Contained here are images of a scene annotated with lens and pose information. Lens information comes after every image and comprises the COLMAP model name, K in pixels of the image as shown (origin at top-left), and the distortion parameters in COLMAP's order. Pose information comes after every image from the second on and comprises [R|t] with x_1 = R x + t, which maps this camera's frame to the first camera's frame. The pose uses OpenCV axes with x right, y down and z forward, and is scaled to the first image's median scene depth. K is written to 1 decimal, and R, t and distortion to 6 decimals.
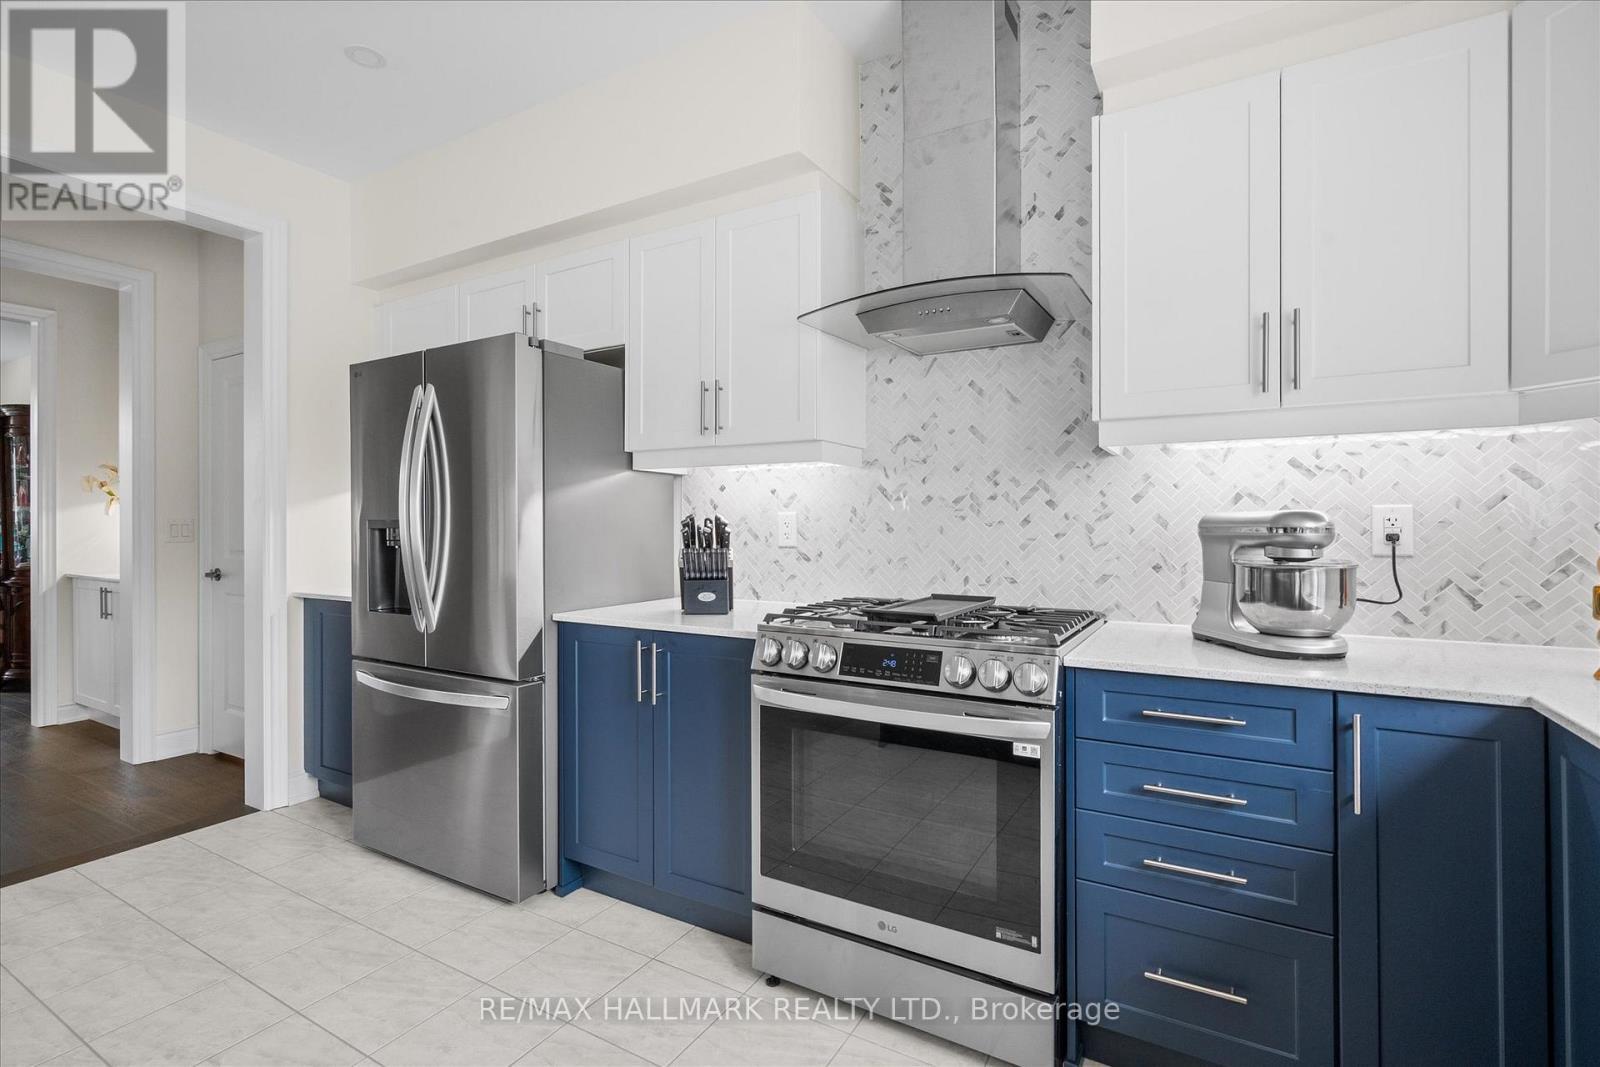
lens RADIAL K [[731.0, 0, 801.7], [0, 731.0, 525.7], [0, 0, 1]] dist [-0.011228, 0.000220]
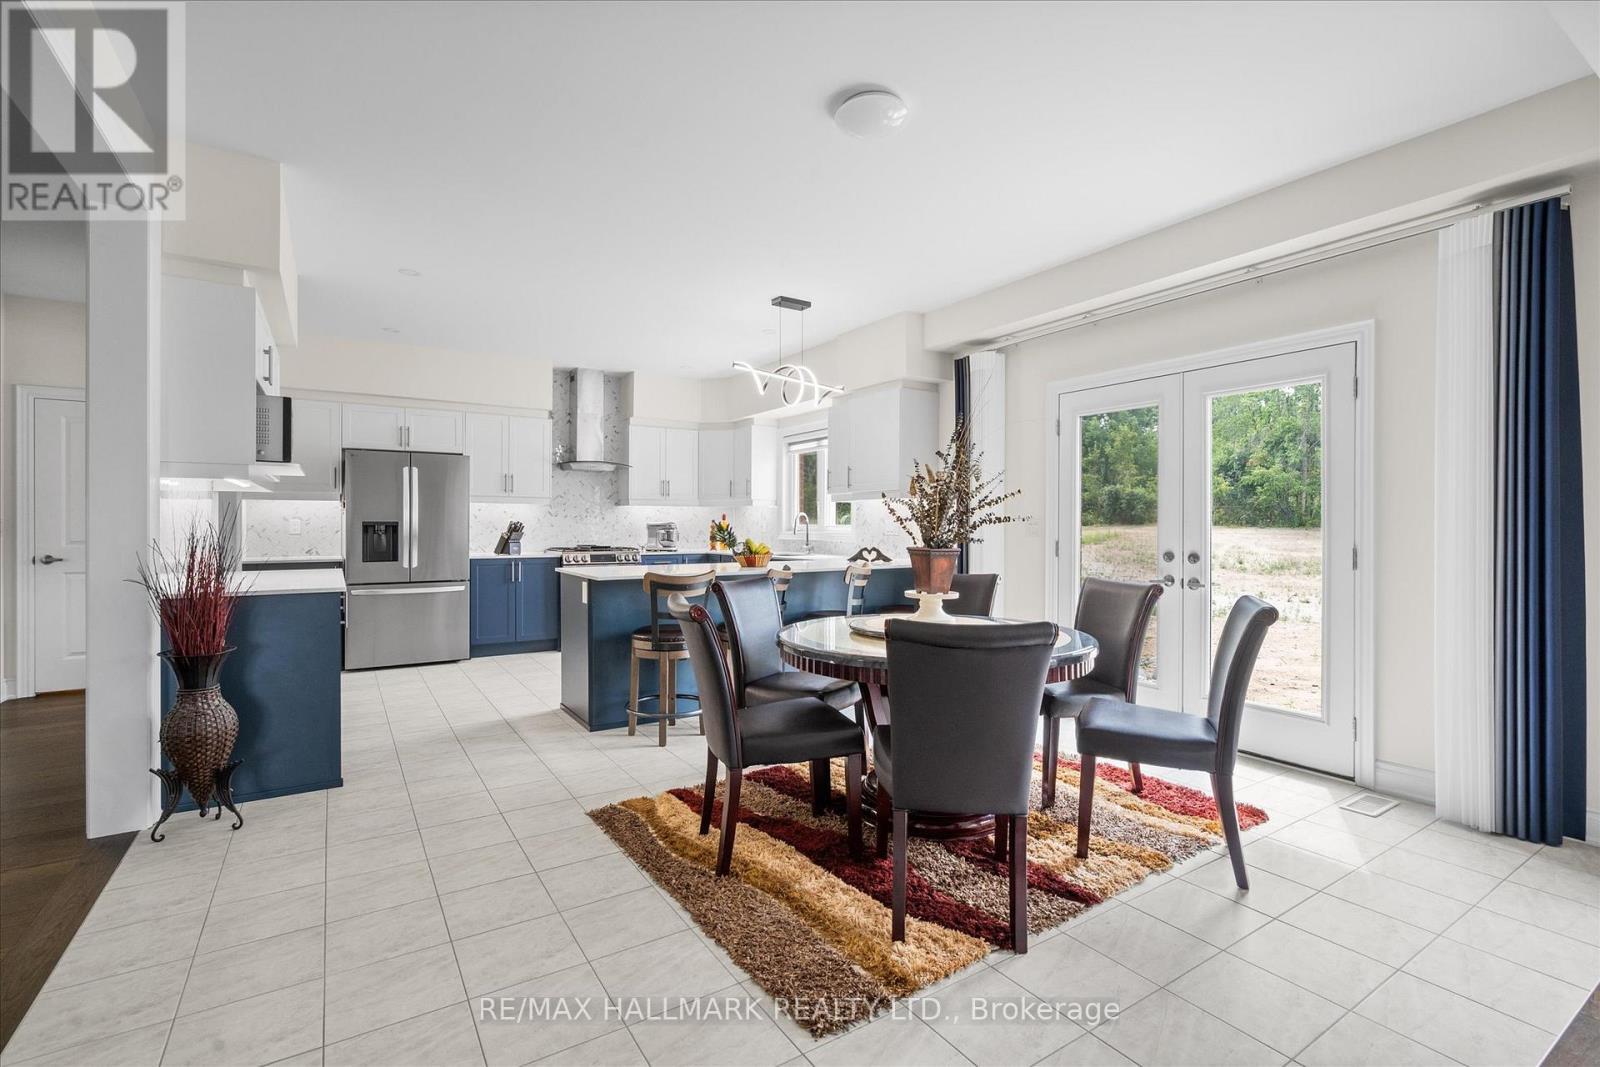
lens RADIAL K [[722.4, 0, 793.8], [0, 722.4, 530.8], [0, 0, 1]] dist [-0.011962, 0.000138]
pose [[0.467105, -0.003791, 0.884194, -2.329408], [-0.000705, 0.999989, 0.004660, 0.012442], [-0.884202, -0.002800, 0.467097, -1.457378]]
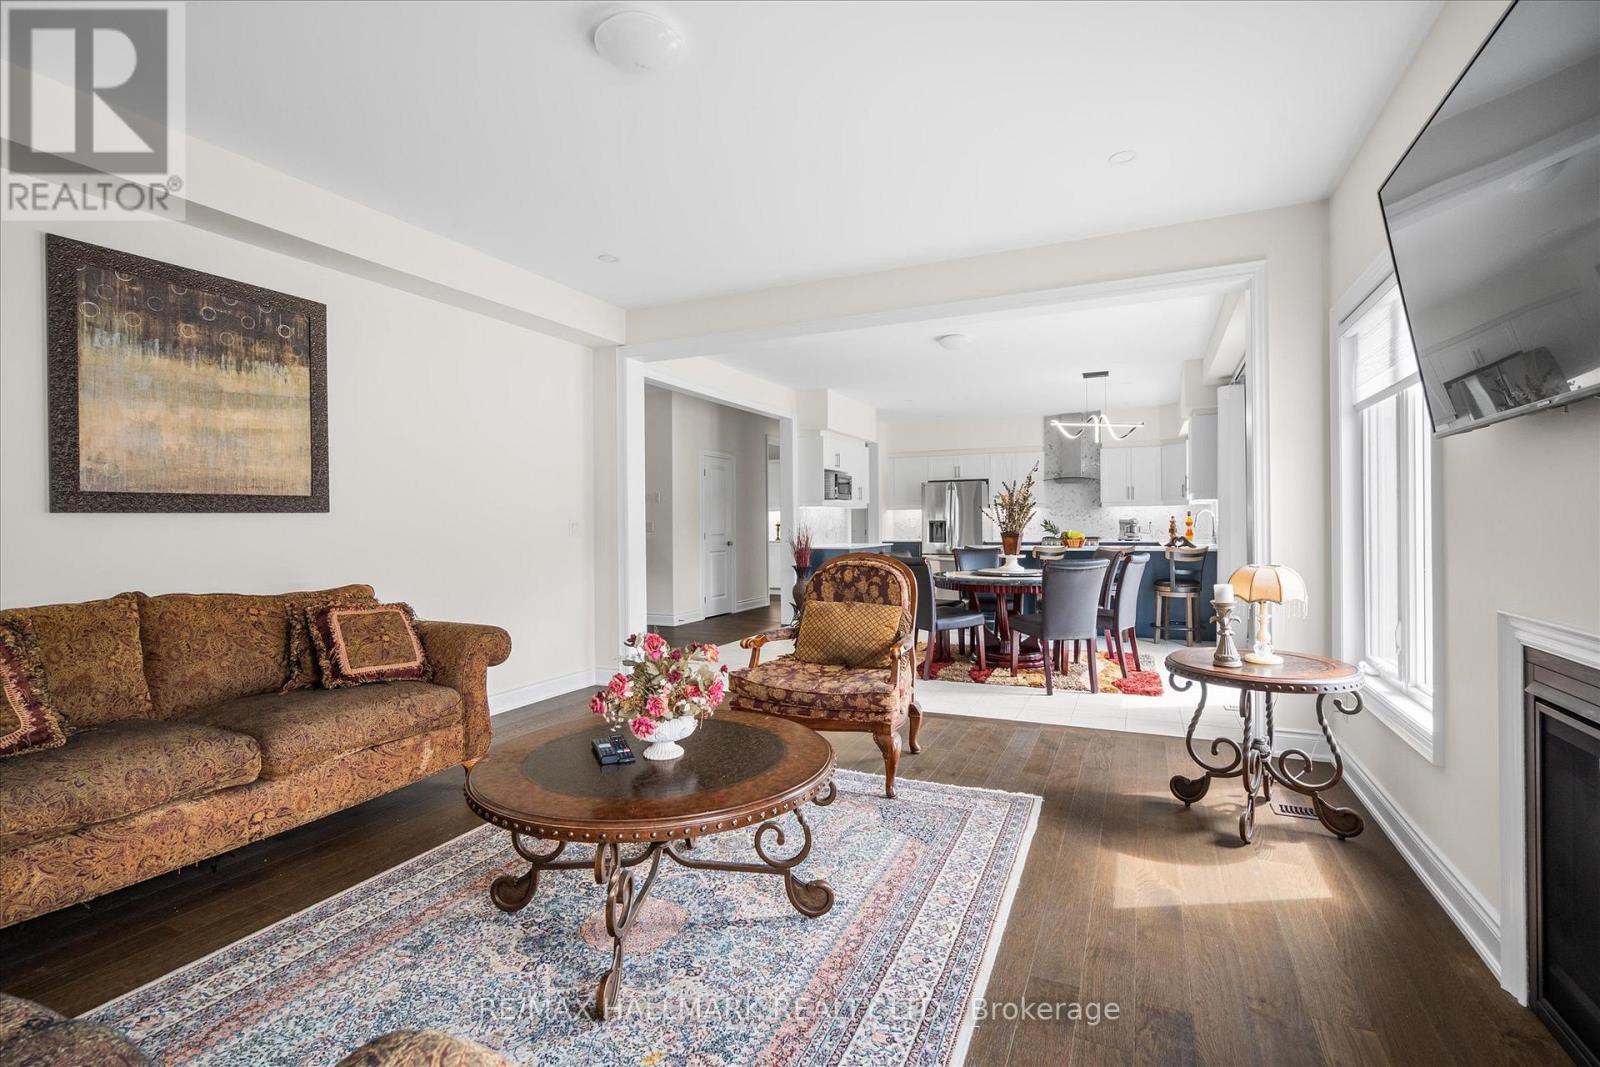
lens RADIAL K [[744.0, 0, 800.0], [0, 744.0, 533.5], [0, 0, 1]] dist [-0.002512, 0.000303]
pose [[0.996688, -0.005558, 0.081126, -2.016541], [0.004660, 0.999926, 0.011252, 0.018038], [-0.081183, -0.010837, 0.996640, -3.845968]]
